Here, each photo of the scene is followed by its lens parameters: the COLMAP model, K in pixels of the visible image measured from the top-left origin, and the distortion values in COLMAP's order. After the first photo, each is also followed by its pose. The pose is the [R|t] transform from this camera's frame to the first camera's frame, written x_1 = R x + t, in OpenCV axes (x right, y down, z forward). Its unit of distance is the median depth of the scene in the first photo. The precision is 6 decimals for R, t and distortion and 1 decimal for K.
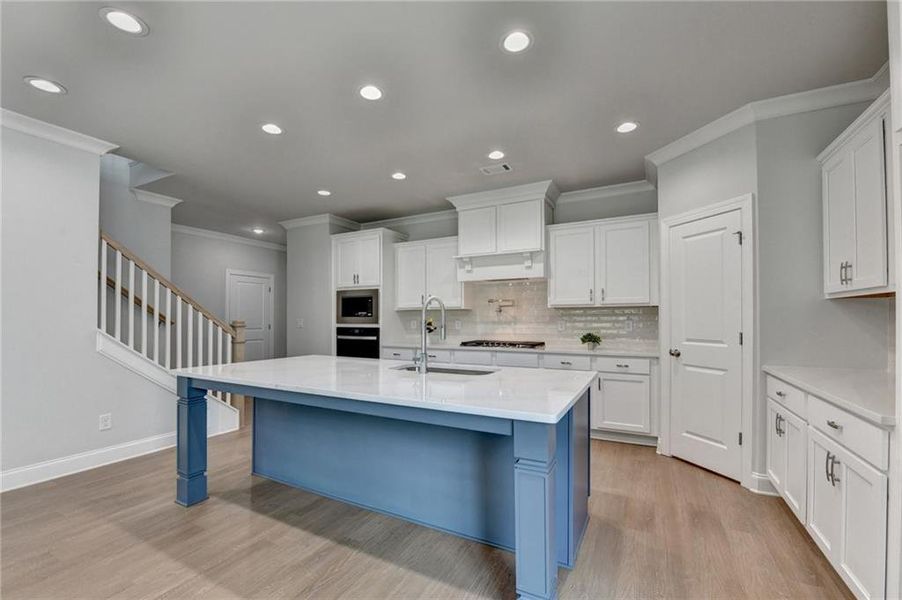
lens RADIAL K [[388.8, 0, 432.8], [0, 388.8, 315.5], [0, 0, 1]] dist [-0.016508, -0.000209]
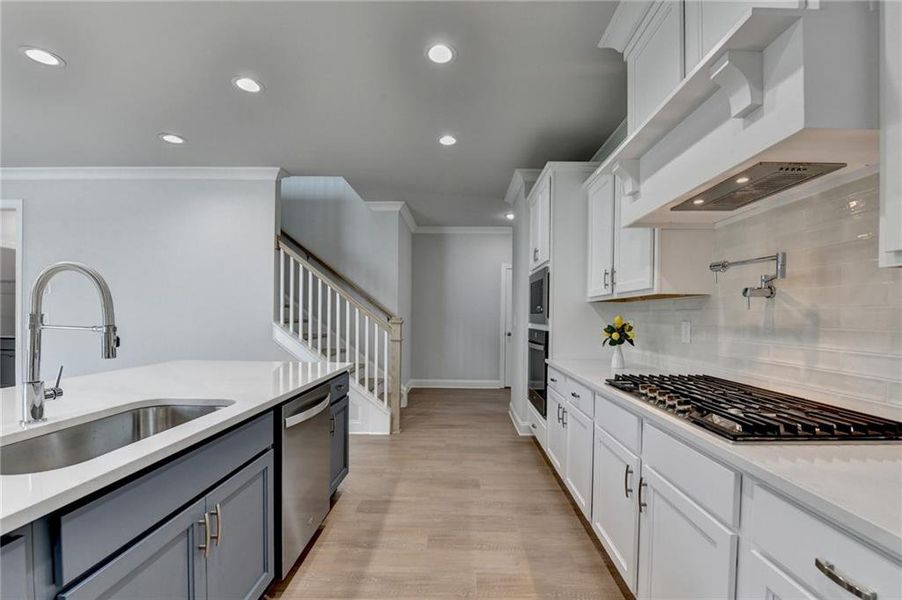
lens RADIAL K [[378.5, 0, 459.4], [0, 378.5, 321.4], [0, 0, 1]] dist [-0.021391, -0.000191]
pose [[0.474937, 0.018935, -0.879816, 0.360286], [-0.004289, 0.999806, 0.019203, 0.006478], [0.880009, -0.005347, 0.474926, 0.694259]]
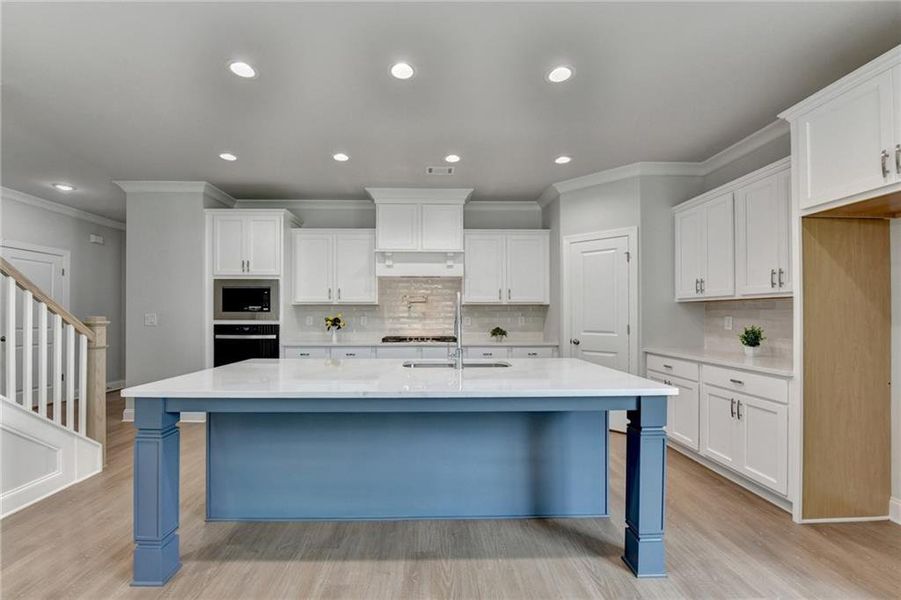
lens RADIAL K [[391.0, 0, 438.2], [0, 391.0, 312.5], [0, 0, 1]] dist [-0.016576, -0.000287]
pose [[0.860843, 0.005153, 0.508845, -0.316254], [-0.007135, 0.999973, 0.001944, 0.000683], [-0.508821, -0.005304, 0.860856, 0.086760]]
